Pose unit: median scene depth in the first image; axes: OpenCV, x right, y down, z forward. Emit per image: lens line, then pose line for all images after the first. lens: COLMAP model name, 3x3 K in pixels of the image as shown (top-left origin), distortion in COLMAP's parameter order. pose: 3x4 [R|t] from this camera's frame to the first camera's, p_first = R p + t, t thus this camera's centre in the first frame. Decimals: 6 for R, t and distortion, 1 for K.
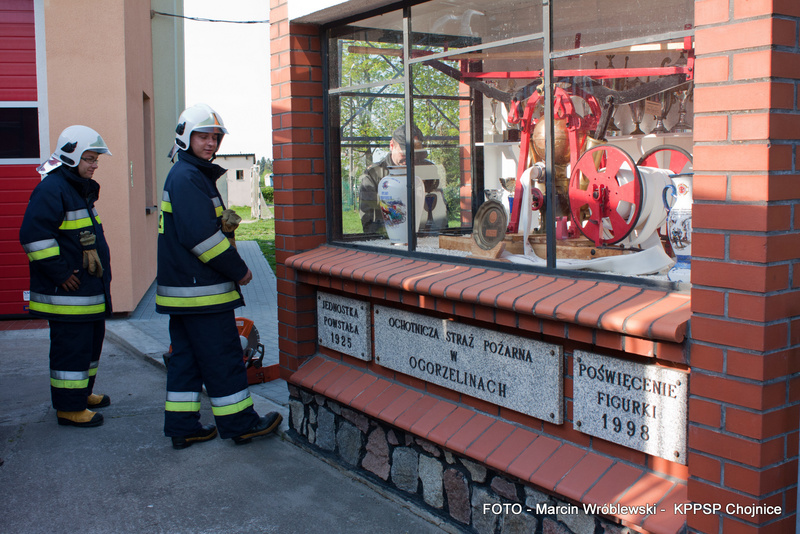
lens RADIAL K [[944.0, 0, 400.0], [0, 944.0, 267.0], [0, 0, 1]] dist [-0.020051, 0.014963]
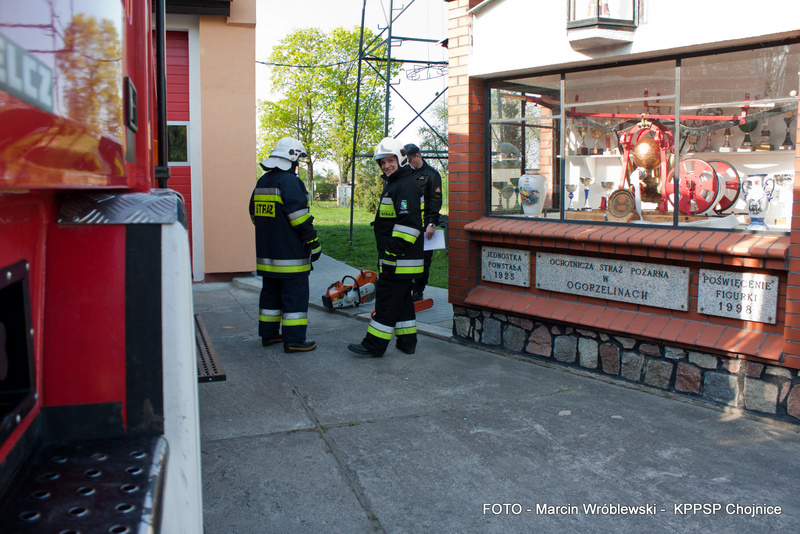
lens RADIAL K [[759.0, 0, 400.0], [0, 759.0, 267.0], [0, 0, 1]] dist [-0.055445, 0.005446]
pose [[0.980831, -0.006510, 0.194749, -0.550607], [0.004042, 0.999906, 0.013067, 0.050694], [-0.194816, -0.012030, 0.980766, -0.267199]]
